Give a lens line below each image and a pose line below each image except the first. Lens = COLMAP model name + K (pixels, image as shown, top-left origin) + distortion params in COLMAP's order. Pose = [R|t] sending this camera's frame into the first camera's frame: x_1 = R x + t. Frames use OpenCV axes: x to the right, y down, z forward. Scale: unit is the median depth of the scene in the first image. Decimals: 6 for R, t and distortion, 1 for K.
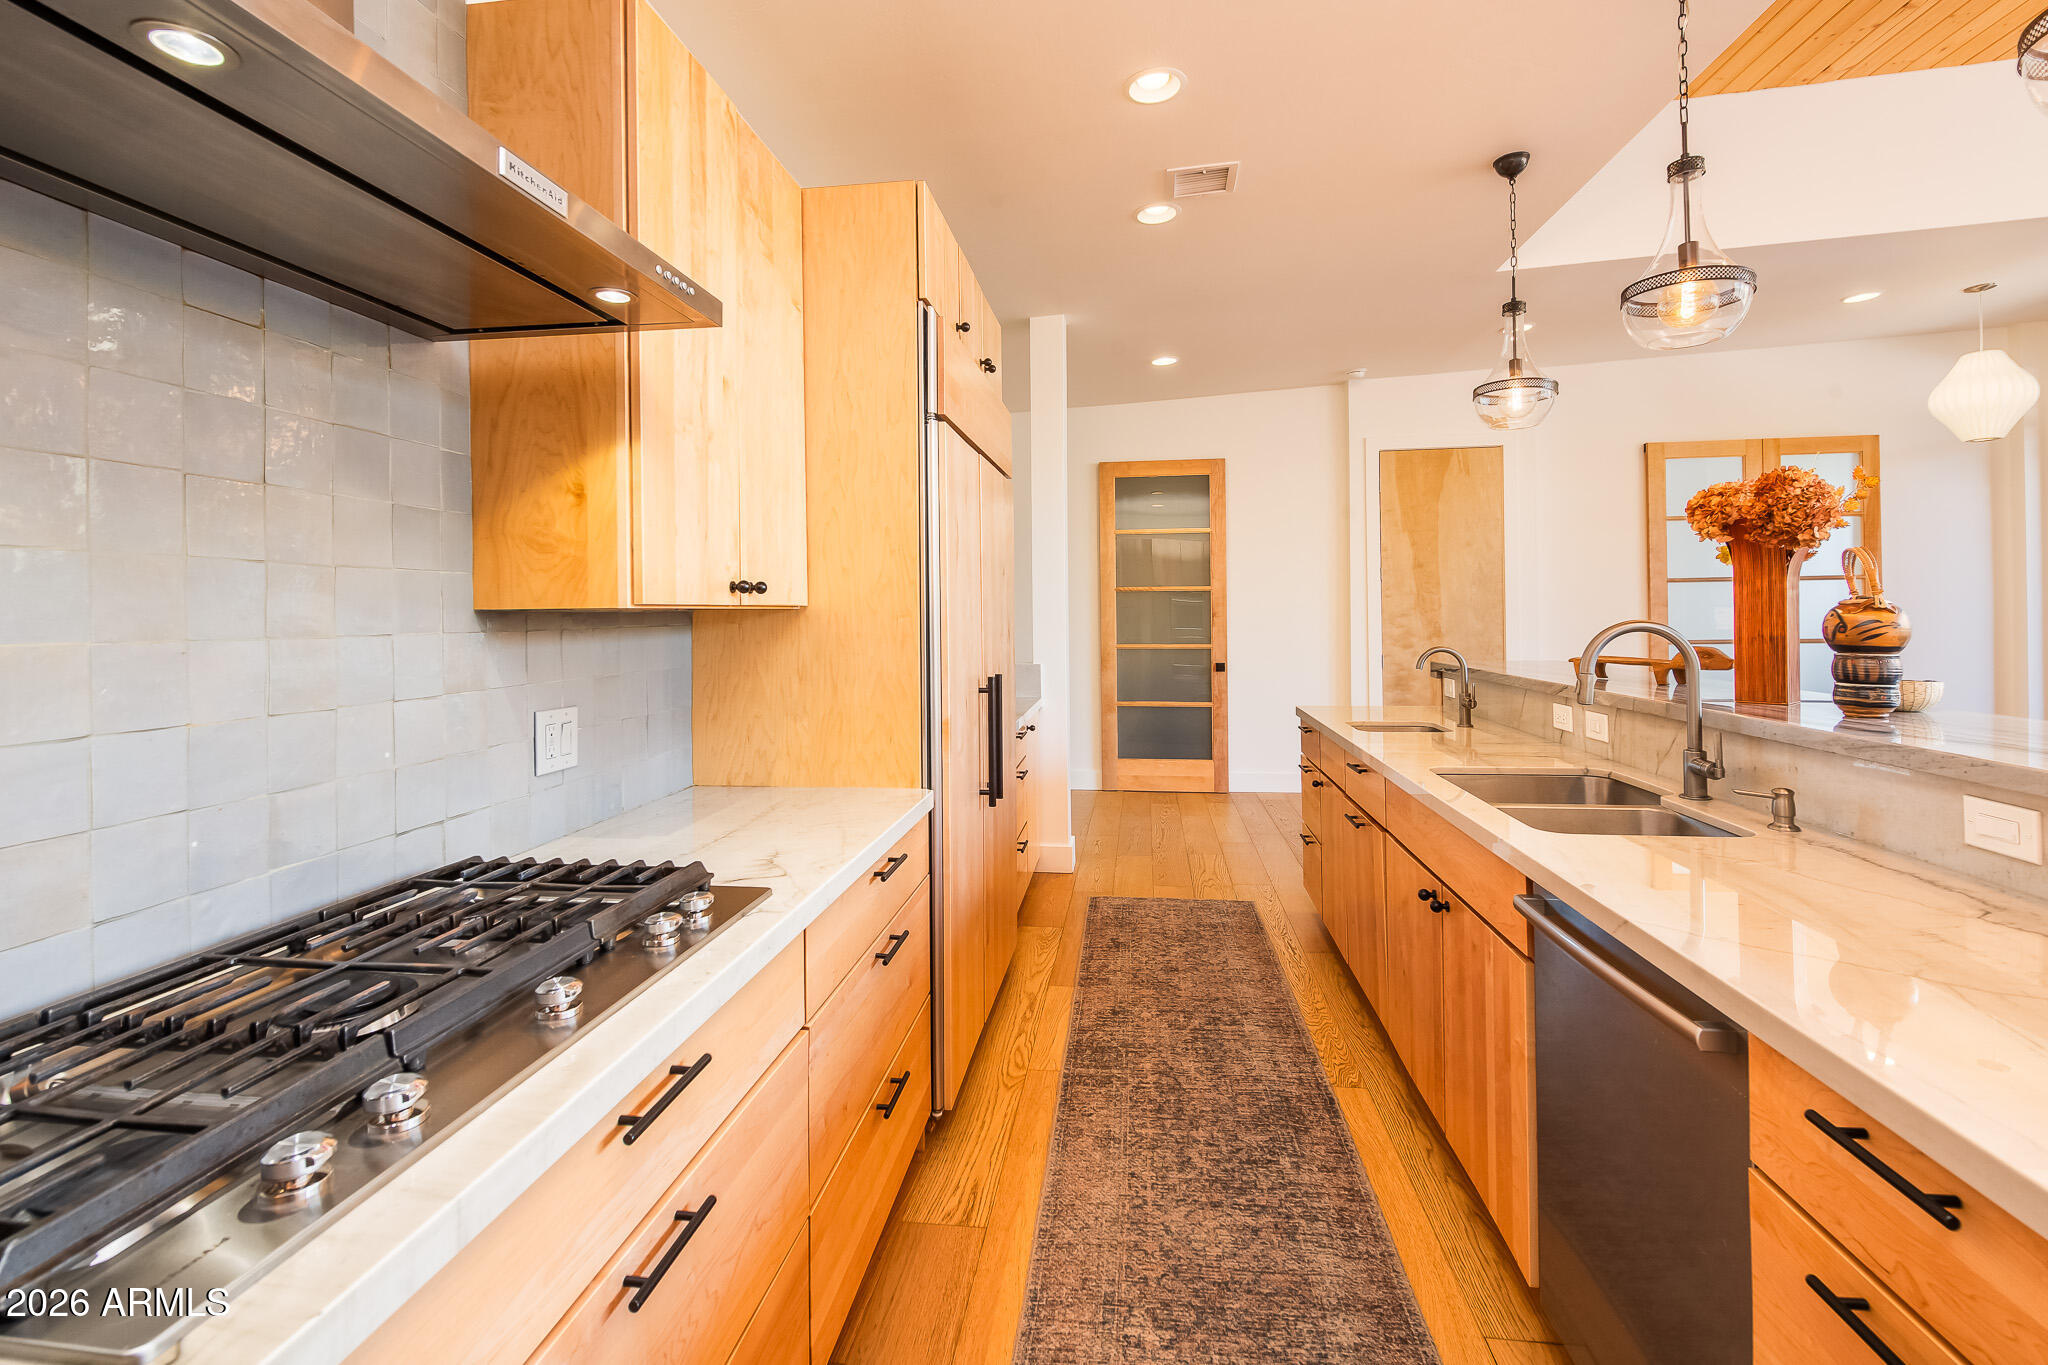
lens RADIAL K [[879.9, 0, 985.2], [0, 879.9, 612.7], [0, 0, 1]] dist [-0.009110, -0.000279]
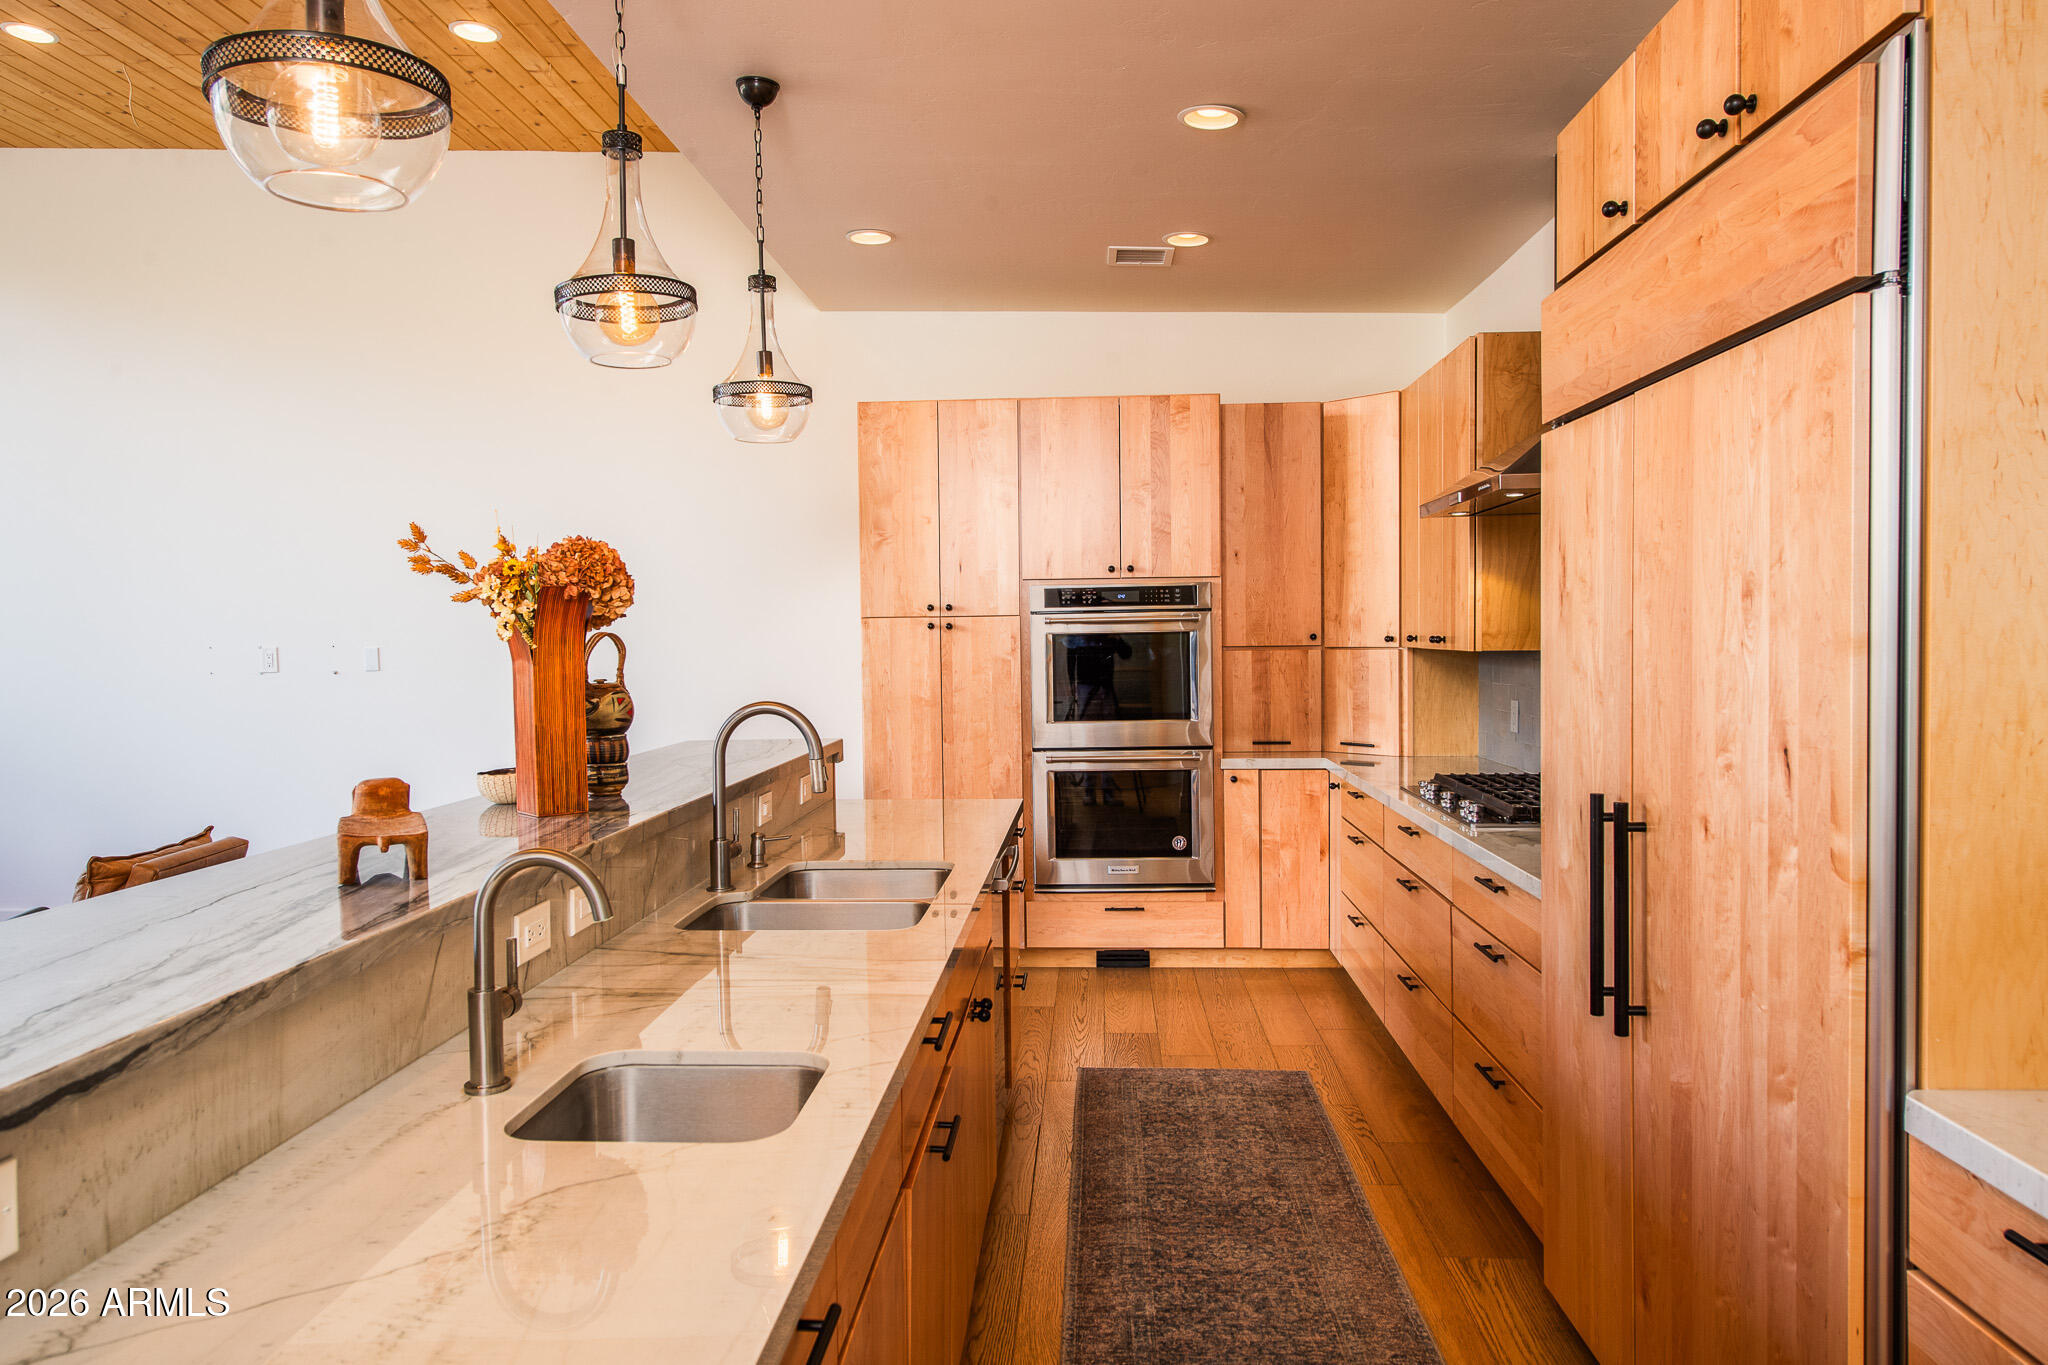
lens RADIAL K [[1410.3, 0, 967.5], [0, 1410.3, 687.7], [0, 0, 1]] dist [-0.002788, 0.001183]
pose [[-0.995633, 0.028618, -0.088858, 0.589143], [0.024927, 0.998791, 0.042369, -0.056274], [0.089964, 0.039969, -0.995143, 2.203471]]
